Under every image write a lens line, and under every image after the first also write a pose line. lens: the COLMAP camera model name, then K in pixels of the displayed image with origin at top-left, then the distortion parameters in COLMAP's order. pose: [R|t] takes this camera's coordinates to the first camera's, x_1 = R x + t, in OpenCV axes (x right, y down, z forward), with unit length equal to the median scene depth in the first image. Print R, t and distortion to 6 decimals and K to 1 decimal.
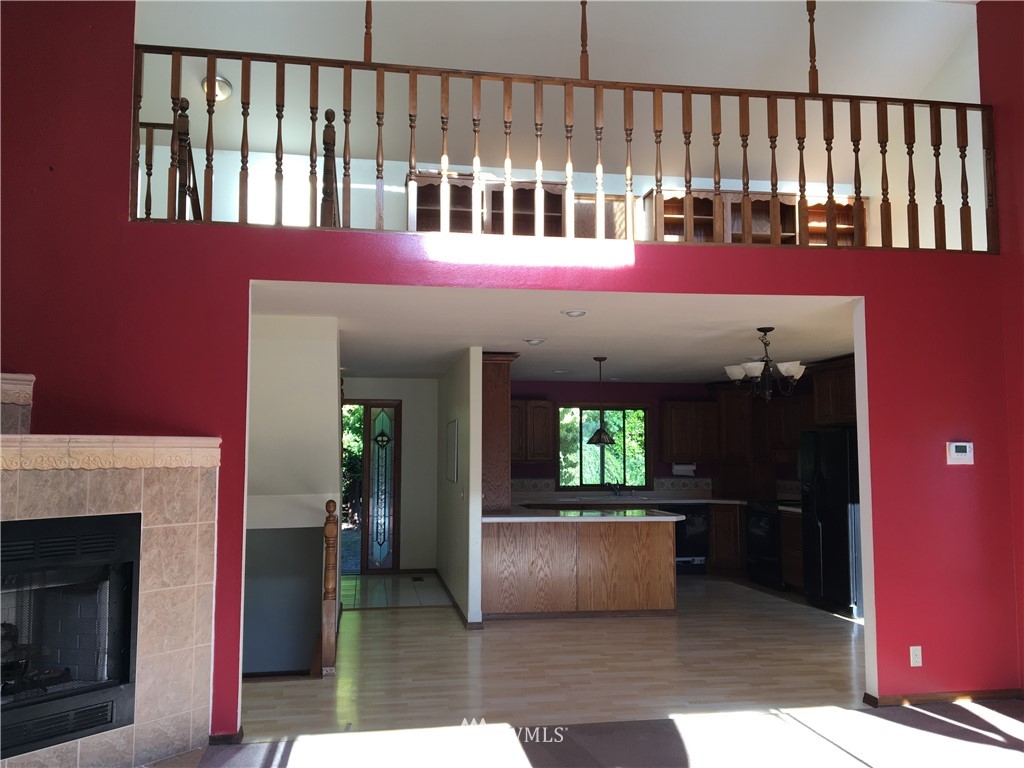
lens RADIAL K [[869.2, 0, 512.9], [0, 869.2, 392.1], [0, 0, 1]] dist [0.091396, -0.120519]
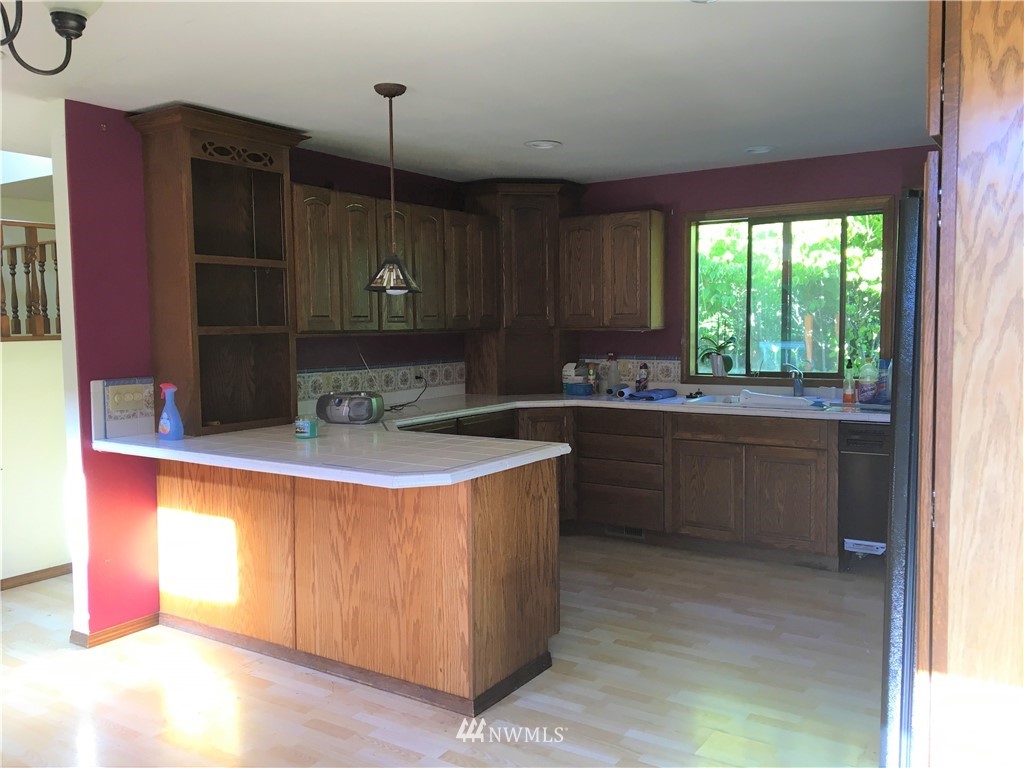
lens RADIAL K [[869.2, 0, 513.5], [0, 869.2, 388.0], [0, 0, 1]] dist [0.091396, -0.120519]
pose [[0.726245, 0.046494, -0.685862, 0.482501], [0.058945, 0.989824, 0.129515, 0.058318], [0.684904, -0.134488, 0.716114, 0.769315]]
